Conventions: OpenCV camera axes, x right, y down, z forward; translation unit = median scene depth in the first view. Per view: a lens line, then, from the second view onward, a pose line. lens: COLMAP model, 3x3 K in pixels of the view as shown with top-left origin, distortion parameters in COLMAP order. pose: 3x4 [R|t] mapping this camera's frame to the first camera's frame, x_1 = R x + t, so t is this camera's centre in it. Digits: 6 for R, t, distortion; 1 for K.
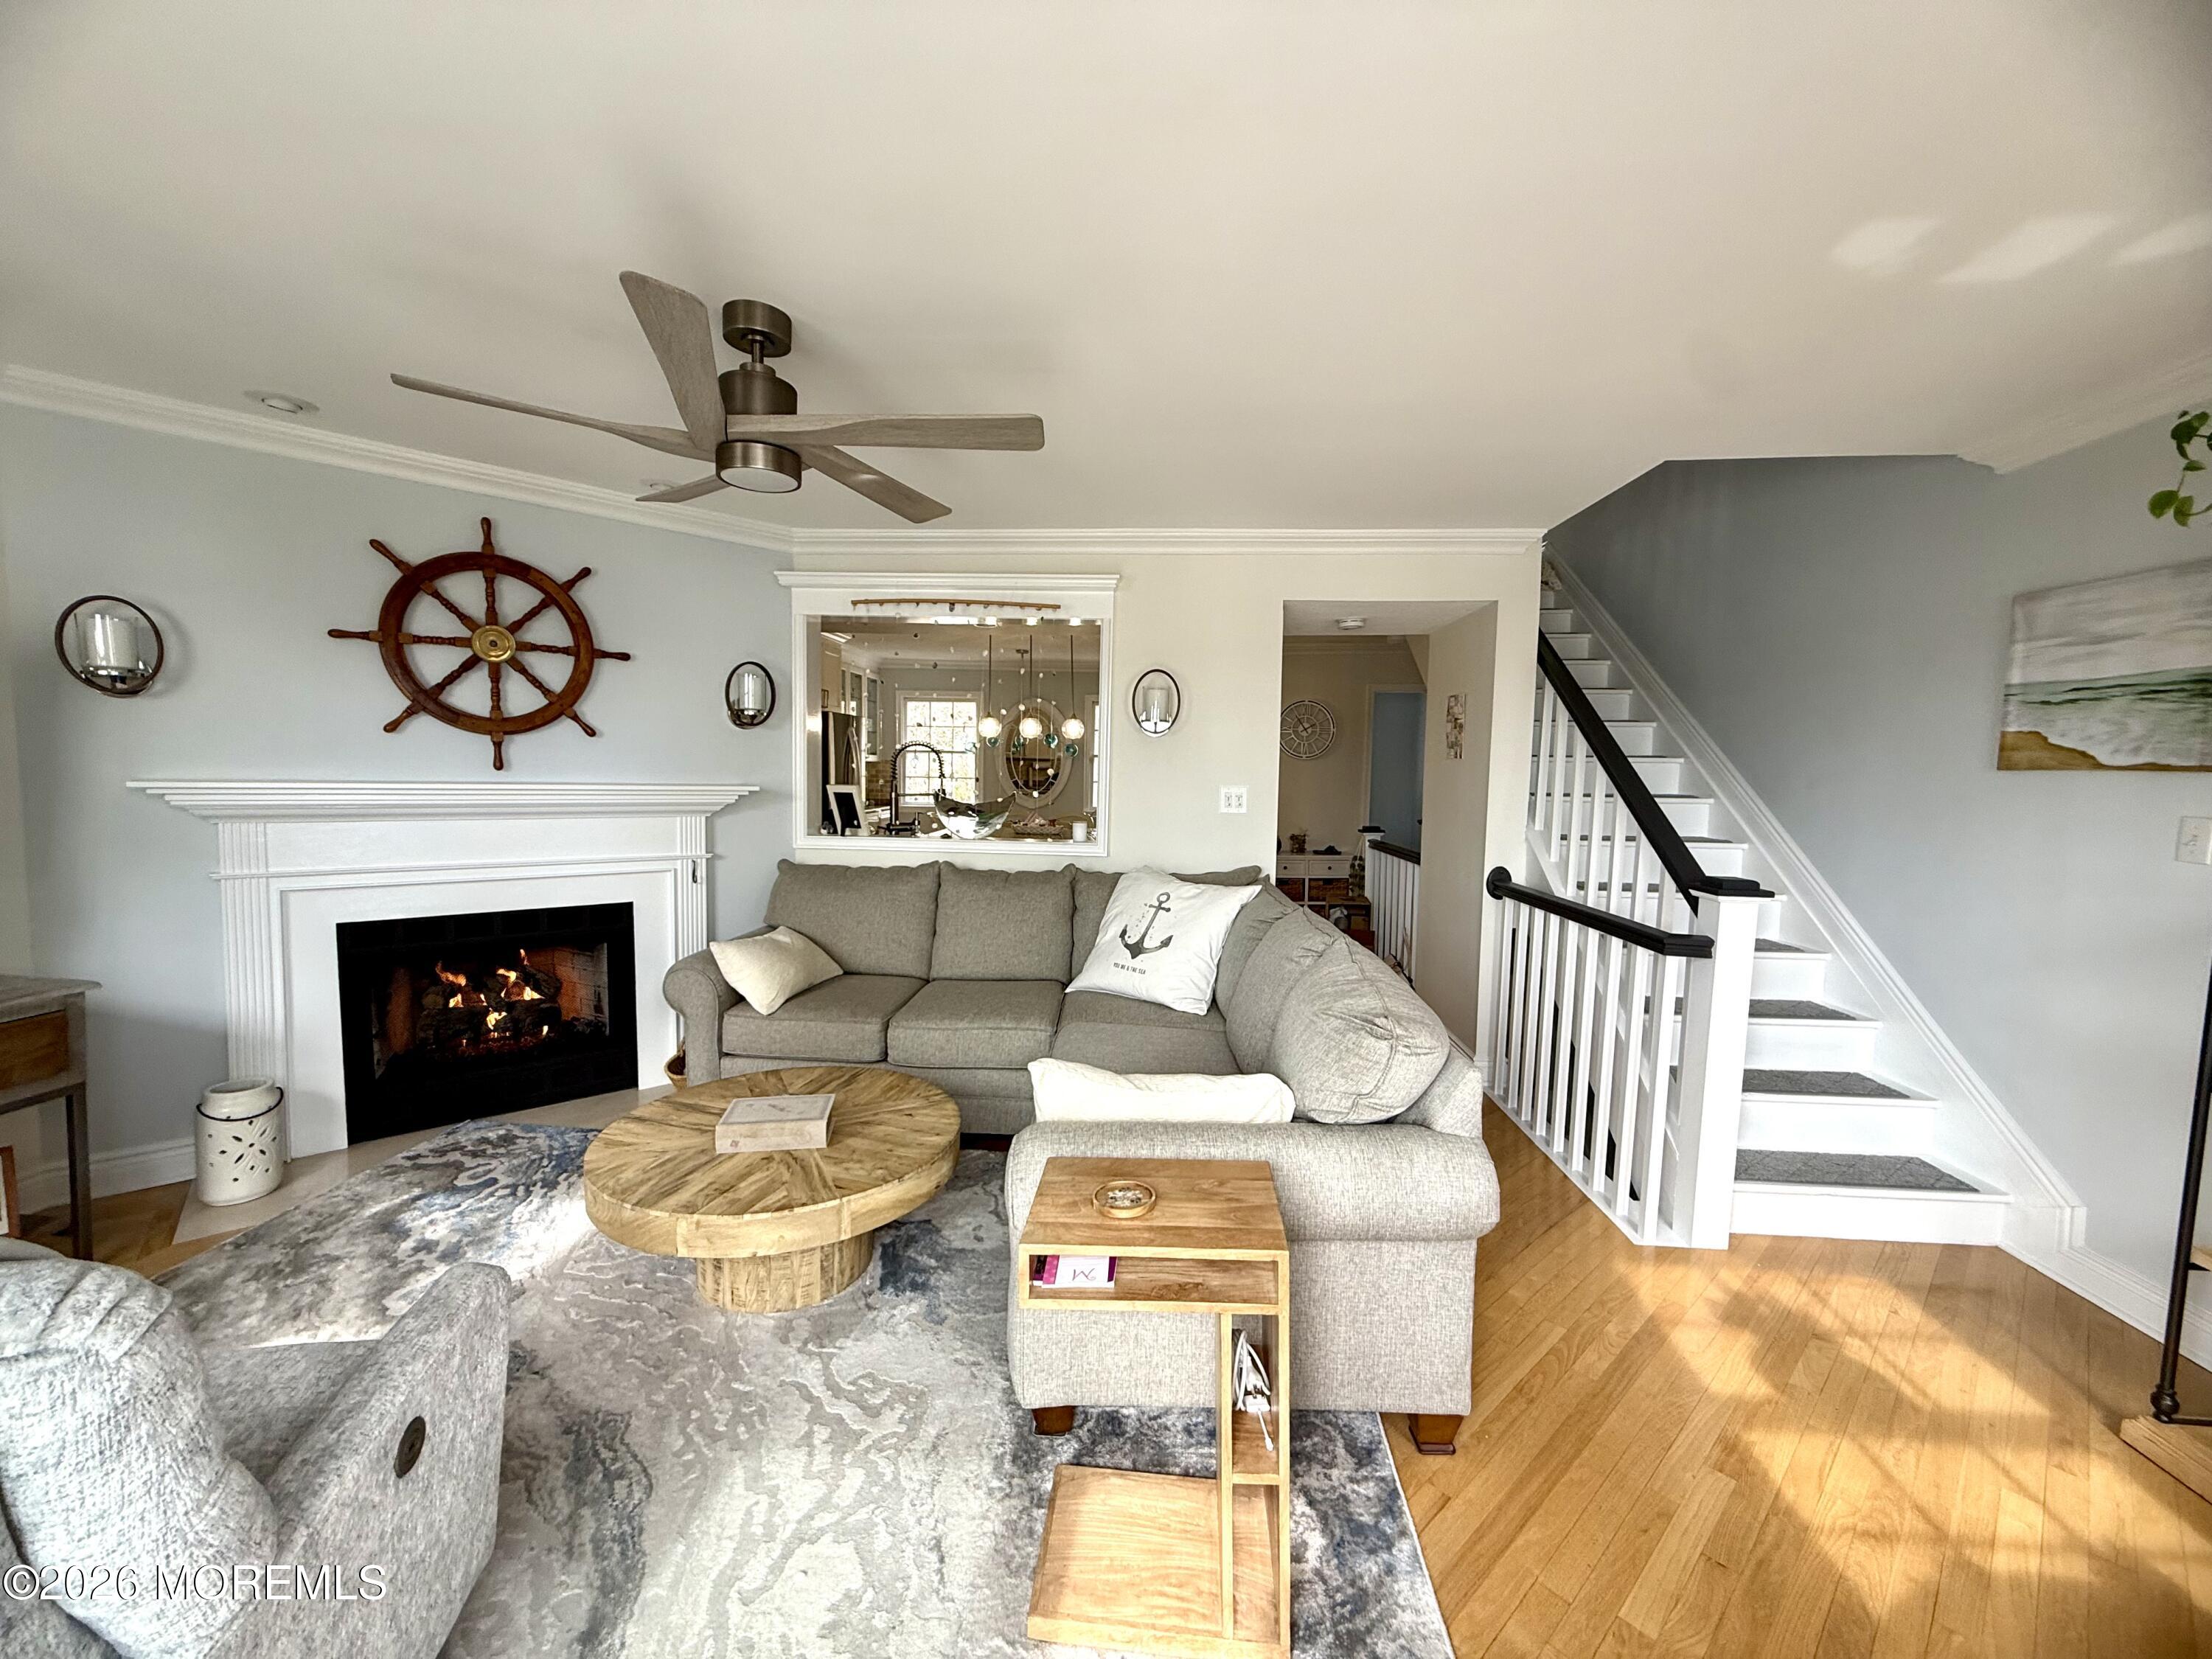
lens RADIAL K [[876.4, 0, 1105.1], [0, 876.4, 836.7], [0, 0, 1]] dist [-0.001483, -0.000422]
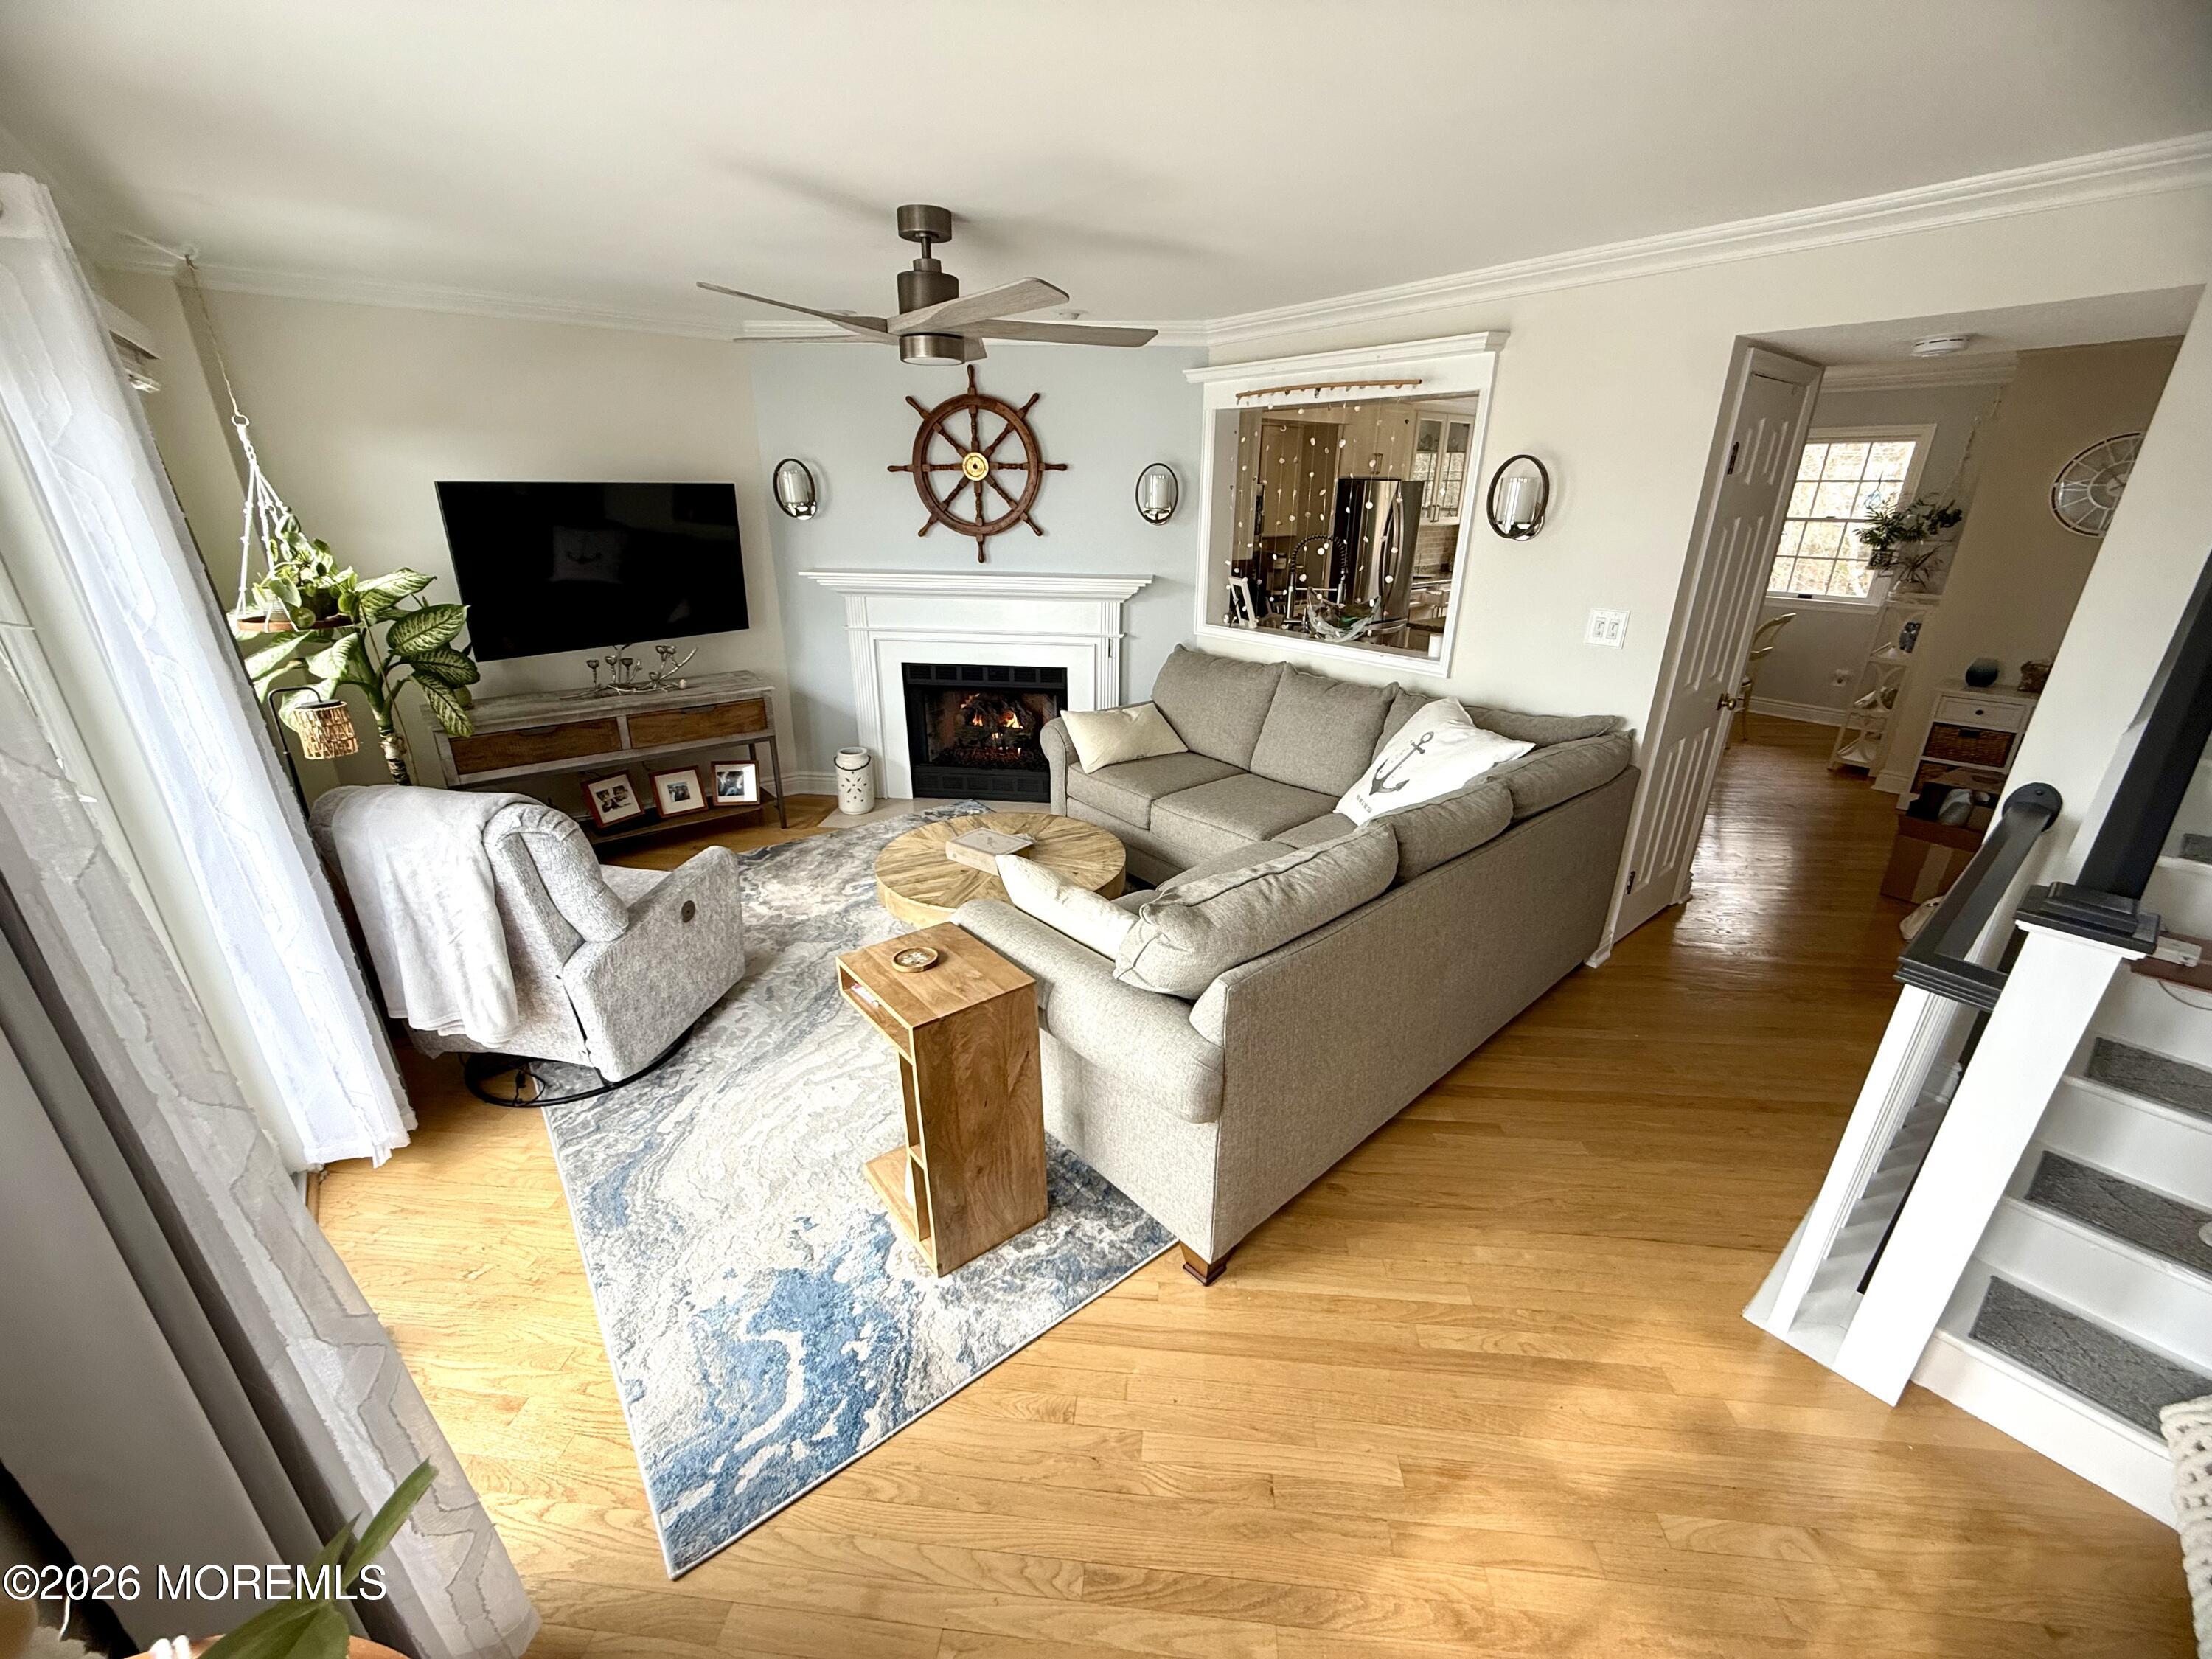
lens RADIAL K [[876.4, 0, 1095.4], [0, 876.4, 833.2], [0, 0, 1]] dist [-0.001483, -0.000422]
pose [[0.679415, 0.254624, -0.688158, 0.504566], [-0.048572, 0.951409, 0.304074, -0.099916], [0.732145, -0.173167, 0.658770, 0.139366]]
